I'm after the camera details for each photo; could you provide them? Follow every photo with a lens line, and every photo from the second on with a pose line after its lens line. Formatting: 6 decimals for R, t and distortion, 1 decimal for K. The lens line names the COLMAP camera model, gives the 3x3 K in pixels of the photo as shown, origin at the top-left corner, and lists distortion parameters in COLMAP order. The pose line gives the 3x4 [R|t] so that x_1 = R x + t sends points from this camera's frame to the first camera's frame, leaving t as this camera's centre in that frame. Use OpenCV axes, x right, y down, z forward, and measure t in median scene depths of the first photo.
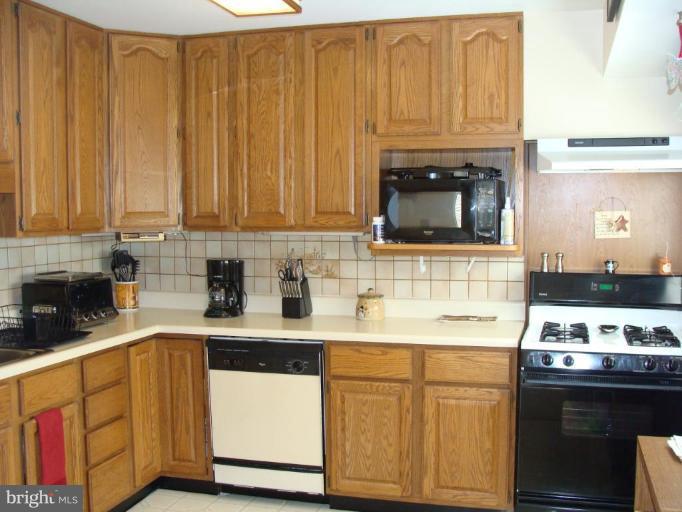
lens RADIAL K [[775.1, 0, 341.0], [0, 775.1, 256.0], [0, 0, 1]] dist [-0.139266, 0.037339]
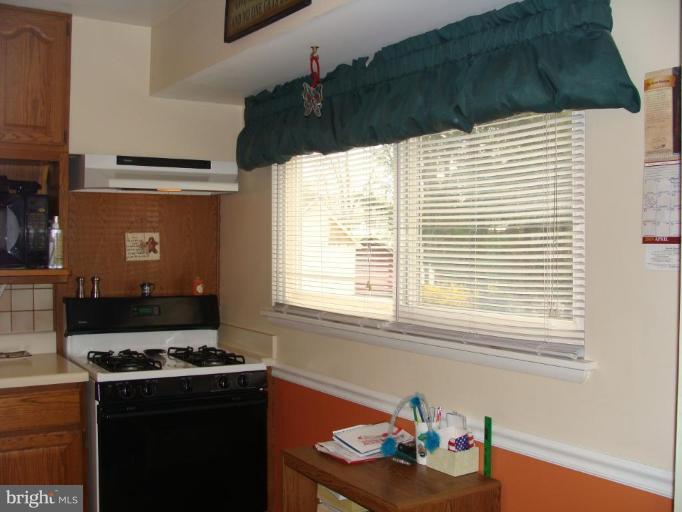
lens RADIAL K [[775.1, 0, 341.0], [0, 775.1, 256.0], [0, 0, 1]] dist [-0.139266, 0.037339]
pose [[0.651426, -0.007390, 0.758676, -0.236368], [0.035109, 0.999175, -0.020413, 0.000212], [-0.757900, 0.039933, 0.651148, 0.170166]]
